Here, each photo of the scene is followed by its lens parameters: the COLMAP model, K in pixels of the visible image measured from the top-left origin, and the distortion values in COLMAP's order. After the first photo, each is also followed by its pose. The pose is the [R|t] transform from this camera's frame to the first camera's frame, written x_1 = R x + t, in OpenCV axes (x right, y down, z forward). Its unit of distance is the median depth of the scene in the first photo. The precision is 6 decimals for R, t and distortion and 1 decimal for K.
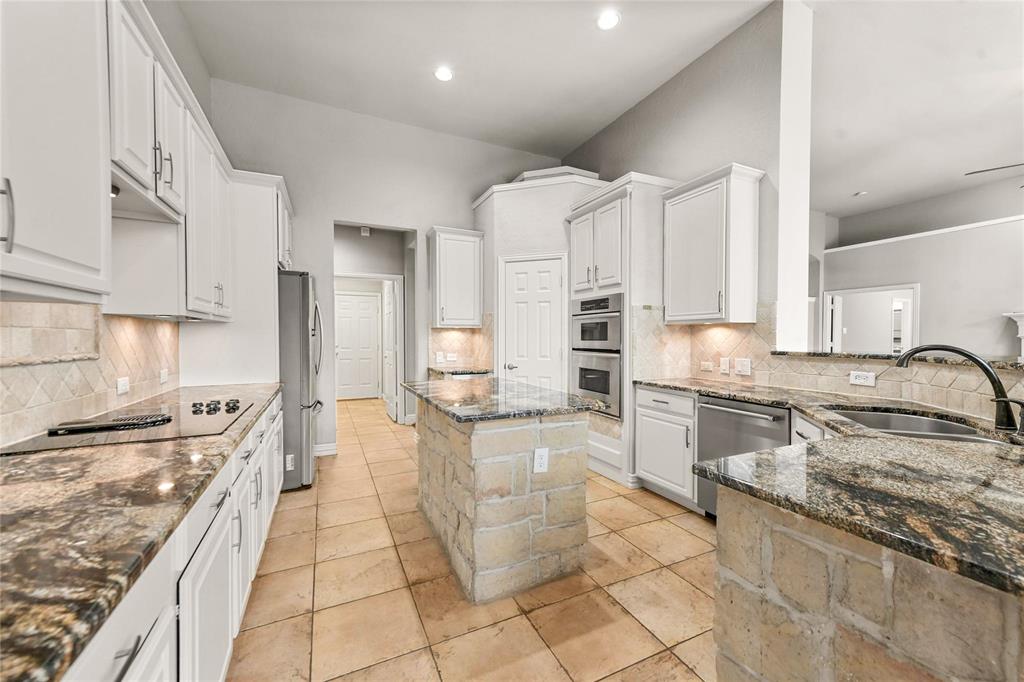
lens RADIAL K [[397.9, 0, 516.8], [0, 397.9, 339.0], [0, 0, 1]] dist [0.002994, 0.000131]
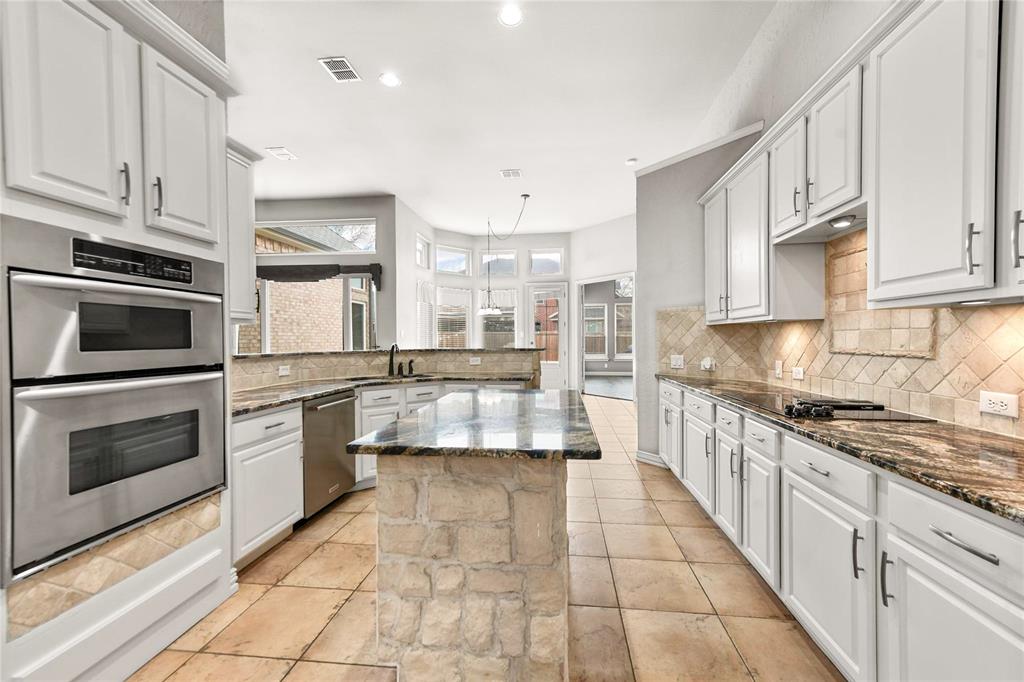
lens RADIAL K [[397.9, 0, 515.7], [0, 397.9, 344.3], [0, 0, 1]] dist [0.002994, 0.000131]
pose [[-0.845912, -0.001026, 0.533321, -0.387483], [0.009871, 0.999797, 0.017581, -0.006043], [-0.533231, 0.020137, -0.845730, 1.243610]]
